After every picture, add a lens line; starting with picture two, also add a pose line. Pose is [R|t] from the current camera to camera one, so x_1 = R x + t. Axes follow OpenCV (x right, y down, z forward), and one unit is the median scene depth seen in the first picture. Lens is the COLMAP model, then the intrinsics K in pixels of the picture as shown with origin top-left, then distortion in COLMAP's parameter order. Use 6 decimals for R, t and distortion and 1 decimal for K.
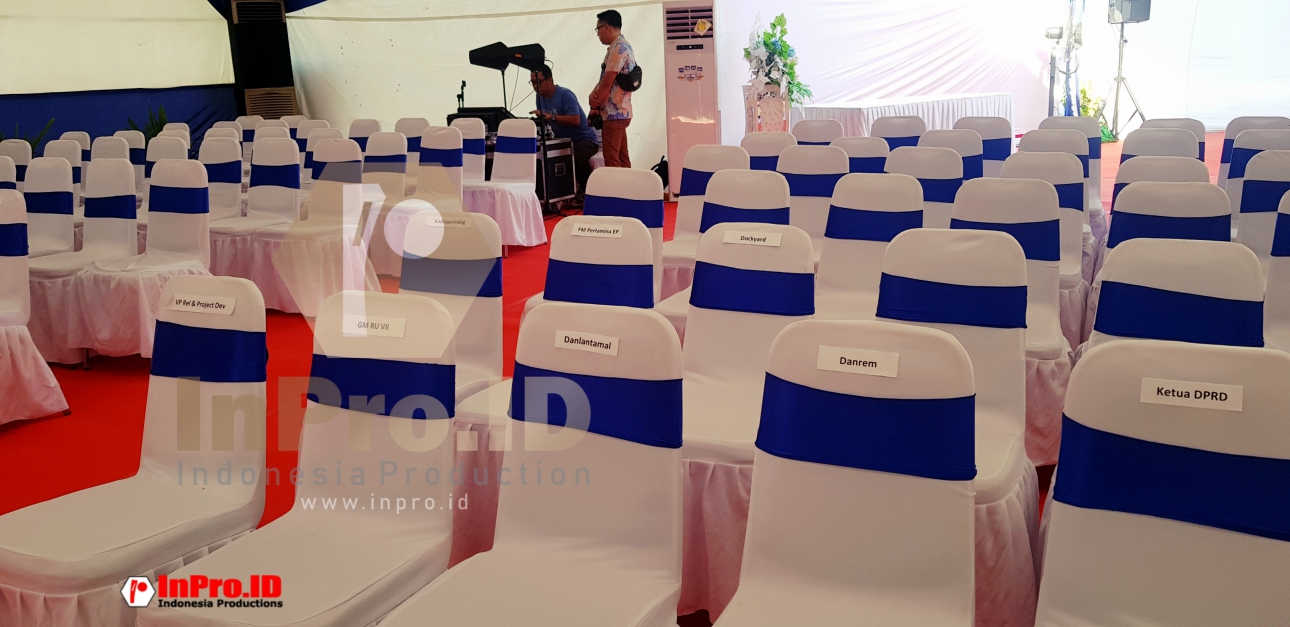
lens RADIAL K [[991.1, 0, 645.0], [0, 991.1, 313.5], [0, 0, 1]] dist [0.125738, -0.254954]
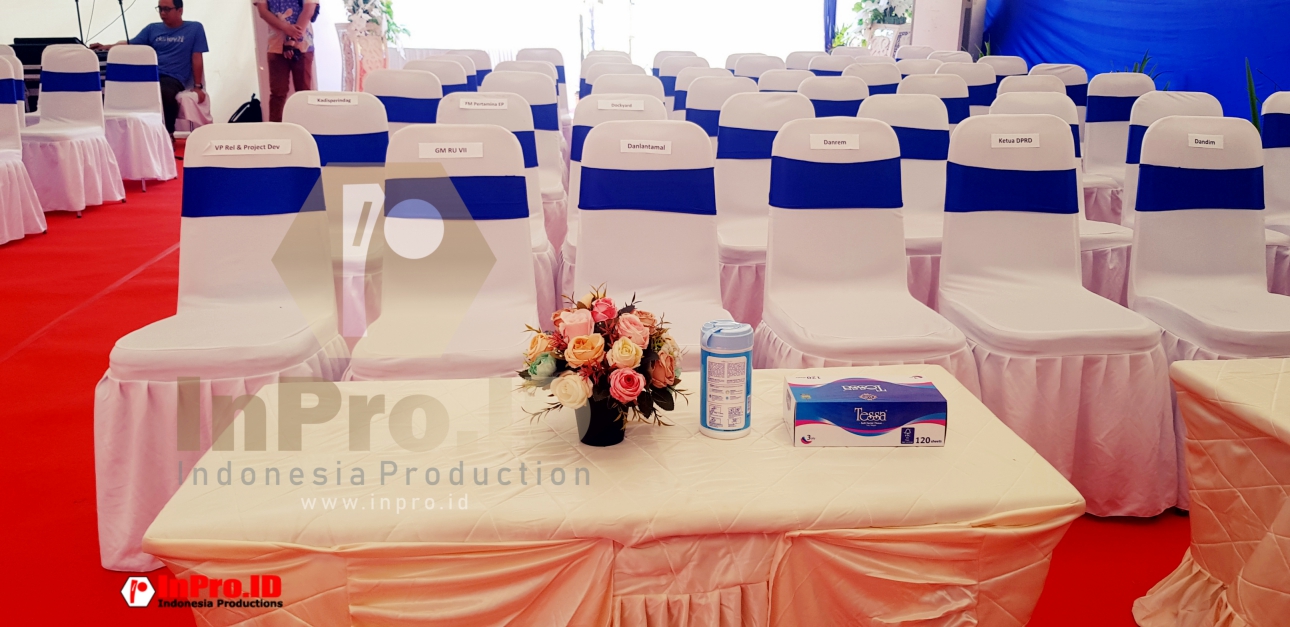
lens RADIAL K [[991.1, 0, 645.0], [0, 991.1, 313.5], [0, 0, 1]] dist [0.125738, -0.254954]
pose [[0.878588, -0.100779, 0.466827, -0.487311], [0.084744, 0.994868, 0.055282, 0.122648], [-0.470002, -0.009009, 0.882619, -0.156914]]
